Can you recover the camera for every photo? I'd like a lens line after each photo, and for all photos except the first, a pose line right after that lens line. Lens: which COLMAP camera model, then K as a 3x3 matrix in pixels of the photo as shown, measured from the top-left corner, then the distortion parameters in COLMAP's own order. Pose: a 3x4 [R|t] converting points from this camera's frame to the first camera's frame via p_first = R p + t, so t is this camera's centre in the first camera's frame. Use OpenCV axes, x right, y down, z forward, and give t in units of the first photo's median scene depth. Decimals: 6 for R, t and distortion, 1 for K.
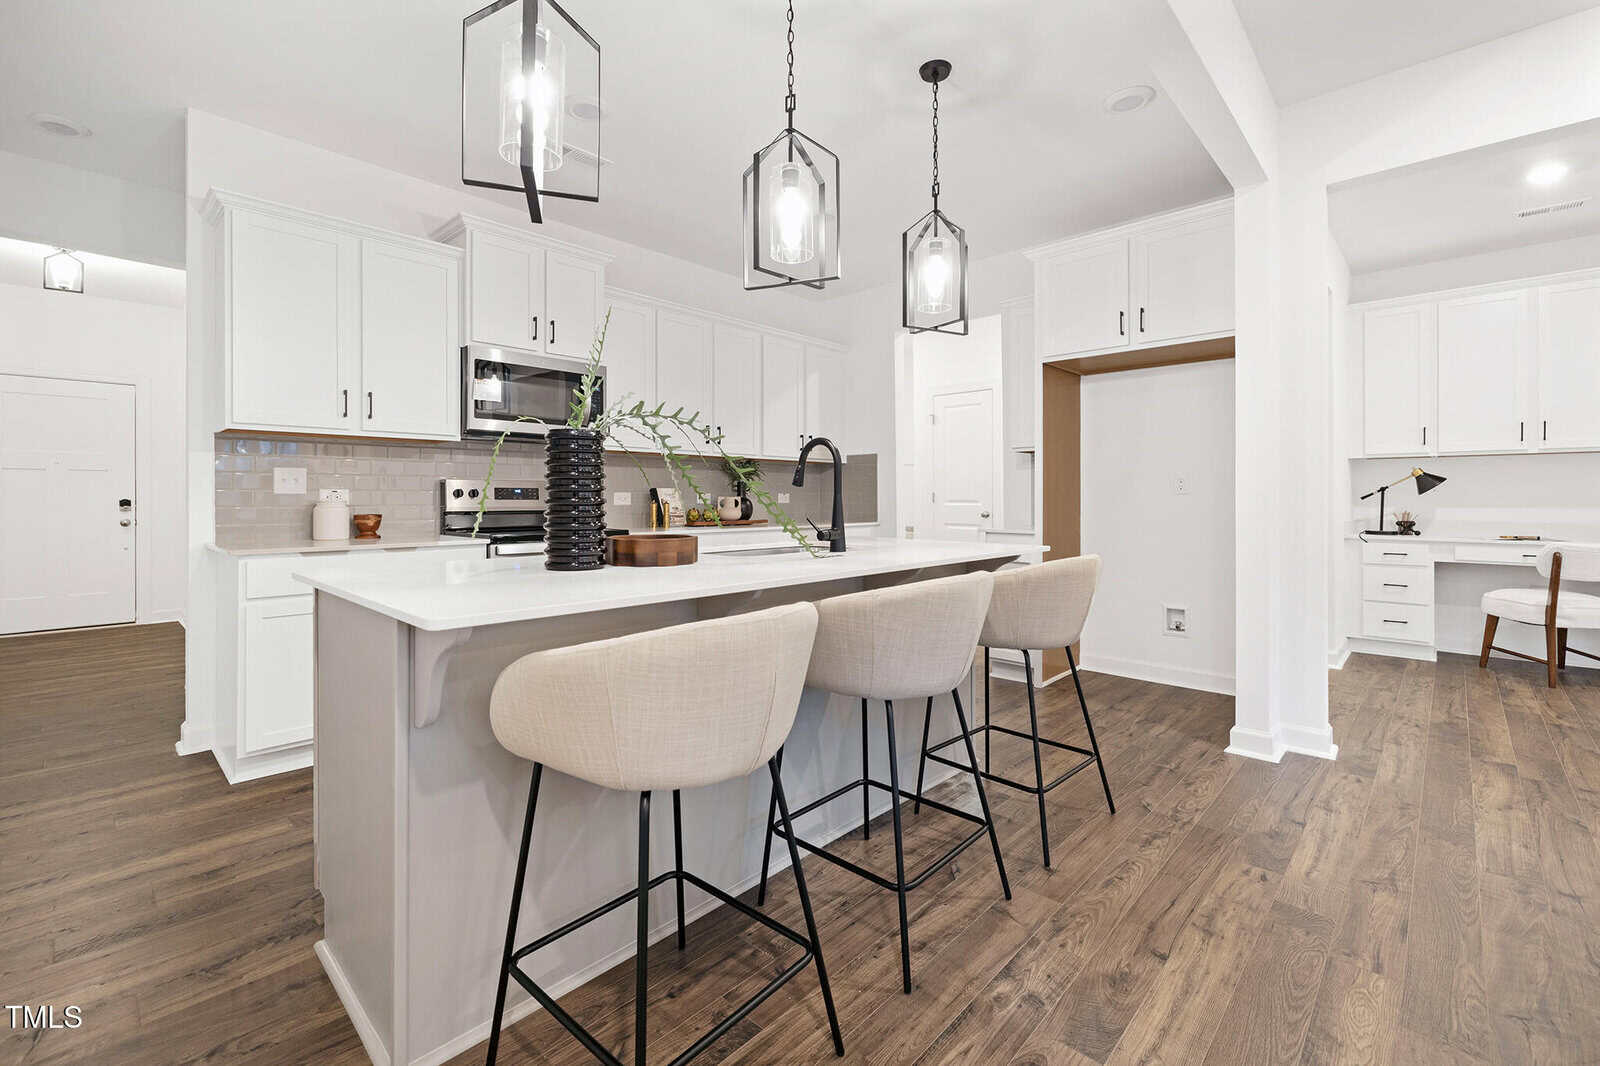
lens RADIAL K [[690.5, 0, 794.8], [0, 690.5, 499.2], [0, 0, 1]] dist [0.000259, -0.000388]
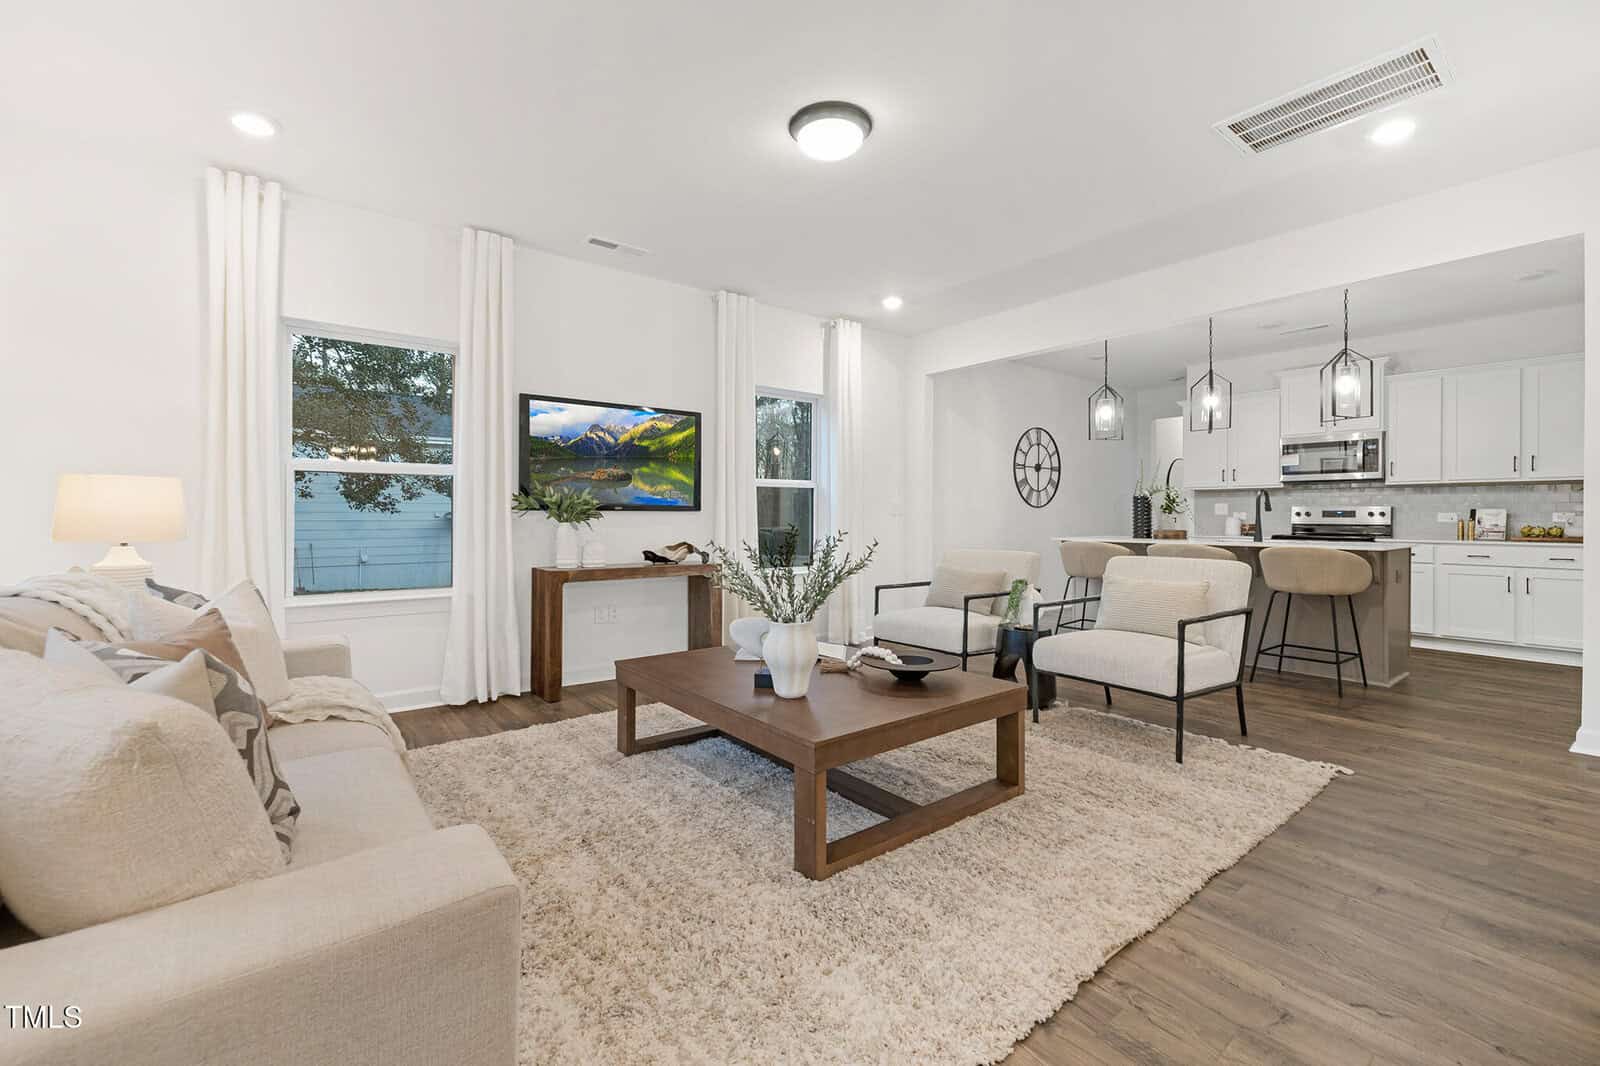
lens RADIAL K [[677.8, 0, 793.2], [0, 677.8, 520.4], [0, 0, 1]] dist [0.000365, -0.000165]
pose [[-0.152909, 0.004293, -0.988231, 1.604459], [-0.007230, 0.999959, 0.005463, 0.009205], [0.988214, 0.007980, -0.152872, -0.073008]]
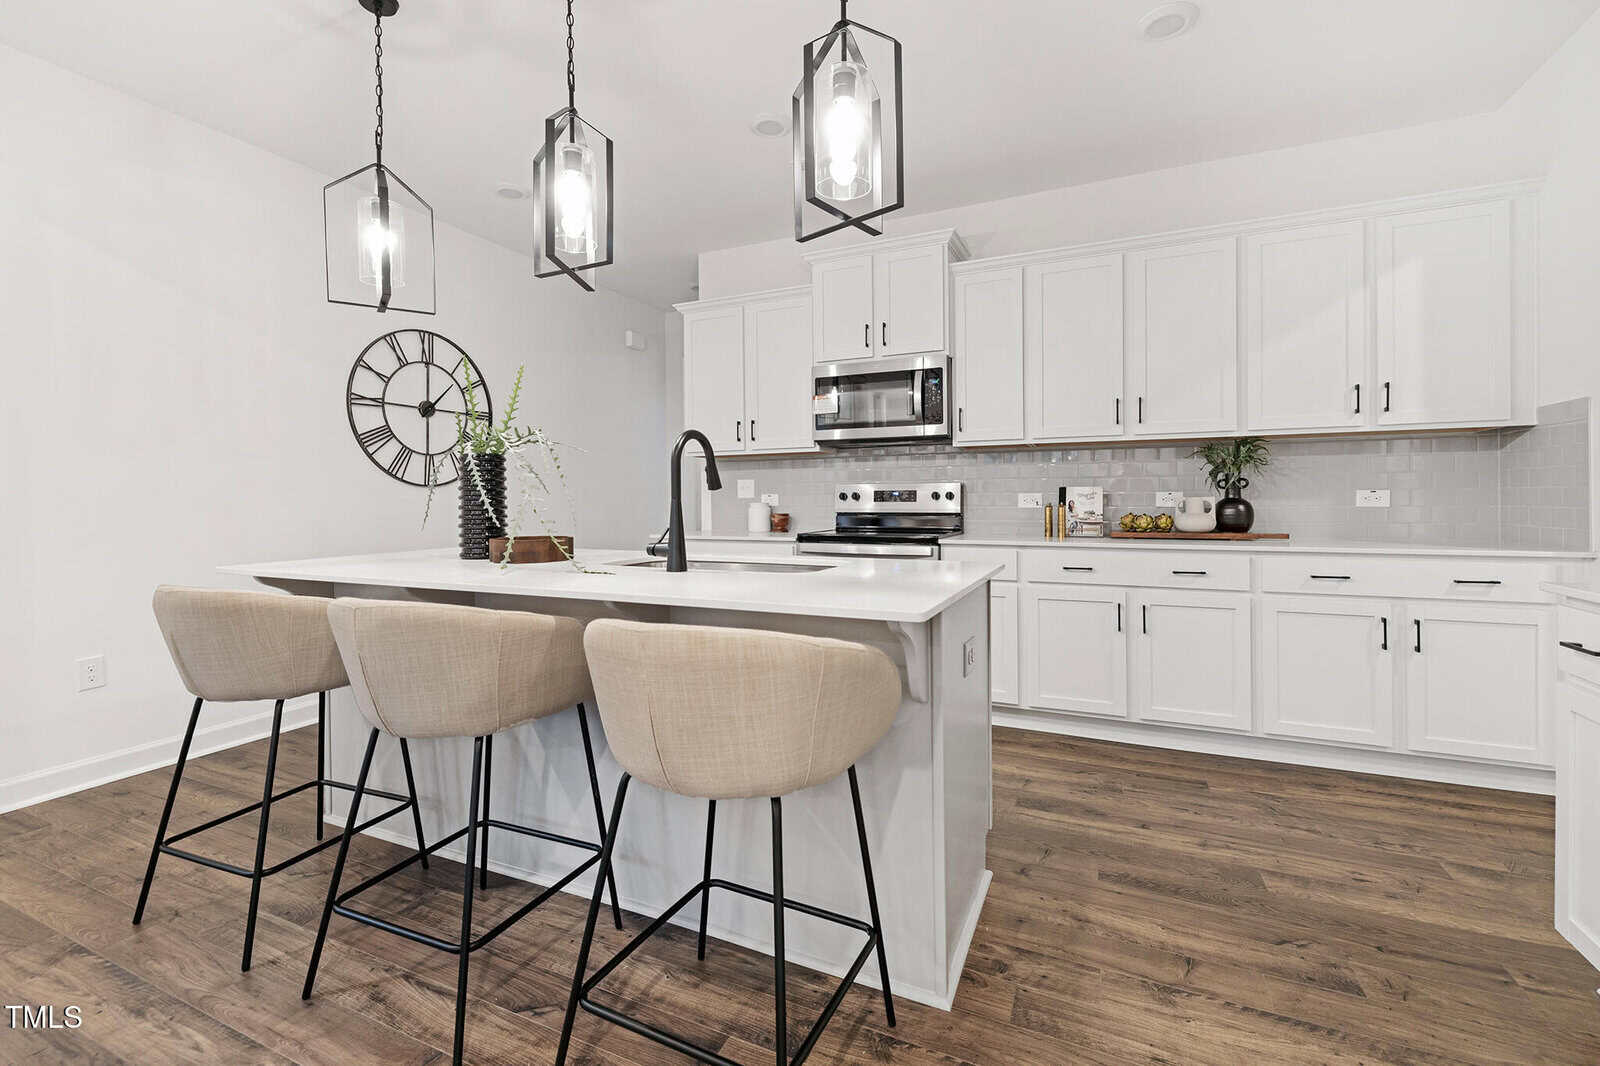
lens RADIAL K [[689.7, 0, 796.5], [0, 689.7, 494.0], [0, 0, 1]] dist [0.001666, -0.000031]
pose [[0.317278, -0.011927, -0.948257, 0.587872], [0.002521, 0.999928, -0.011734, 0.000666], [0.948329, 0.001332, 0.317286, 0.593535]]
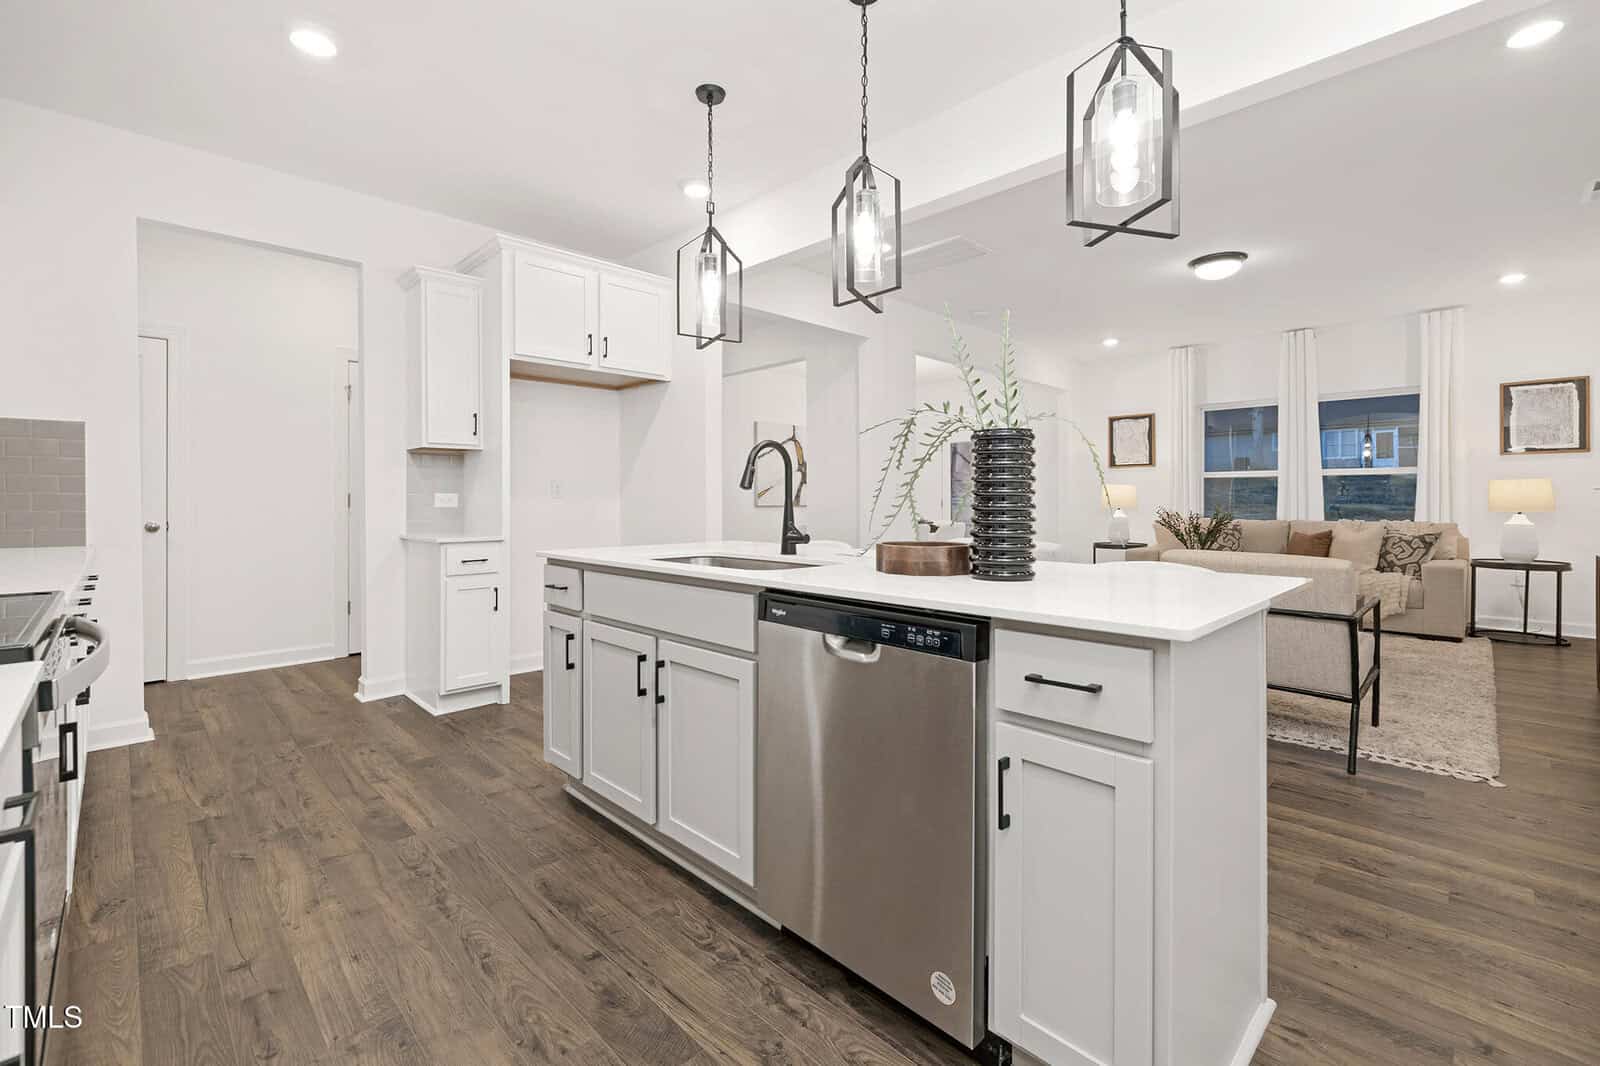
lens RADIAL K [[690.5, 0, 794.8], [0, 690.5, 499.2], [0, 0, 1]] dist [0.000259, -0.000388]
pose [[0.034441, -0.000735, 0.999406, -0.643021], [0.008053, 0.999967, 0.000457, -0.002961], [-0.999374, 0.008033, 0.034445, 0.645512]]
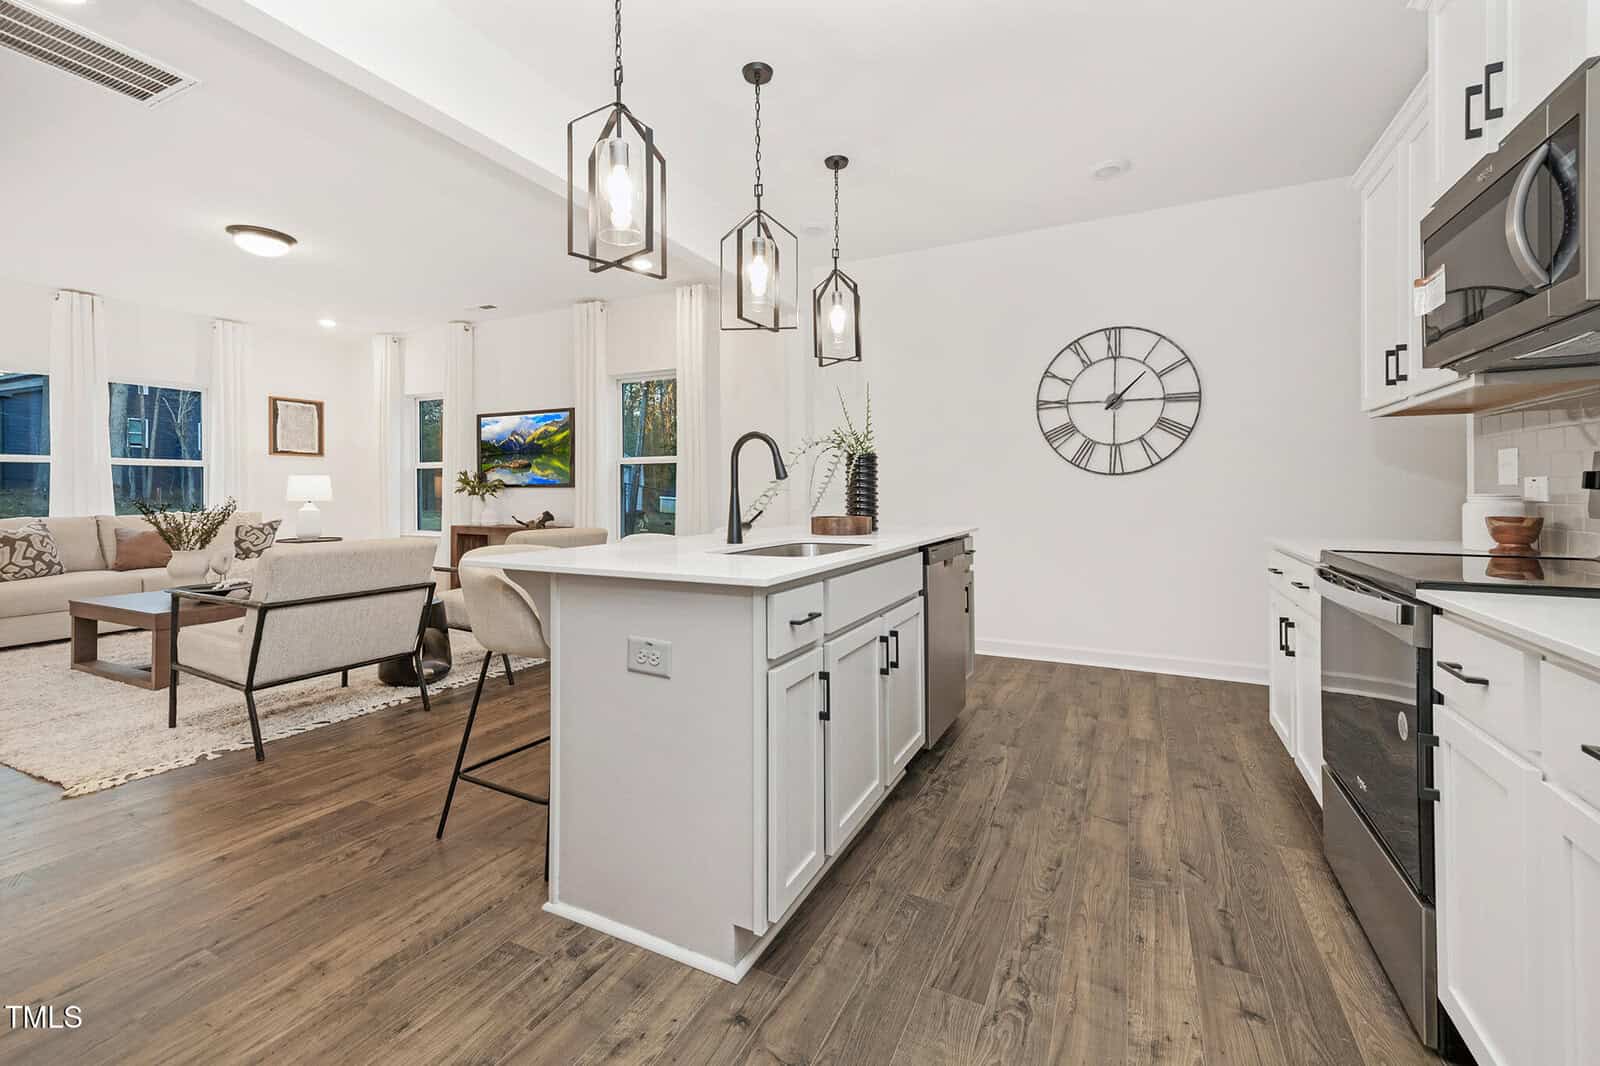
lens RADIAL K [[666.7, 0, 795.8], [0, 666.7, 498.2], [0, 0, 1]] dist [0.010062, 0.000206]
pose [[-0.956807, 0.002810, -0.290711, 0.182440], [-0.002192, 0.999855, 0.016878, -0.004330], [0.290716, 0.016787, -0.956662, 1.335831]]
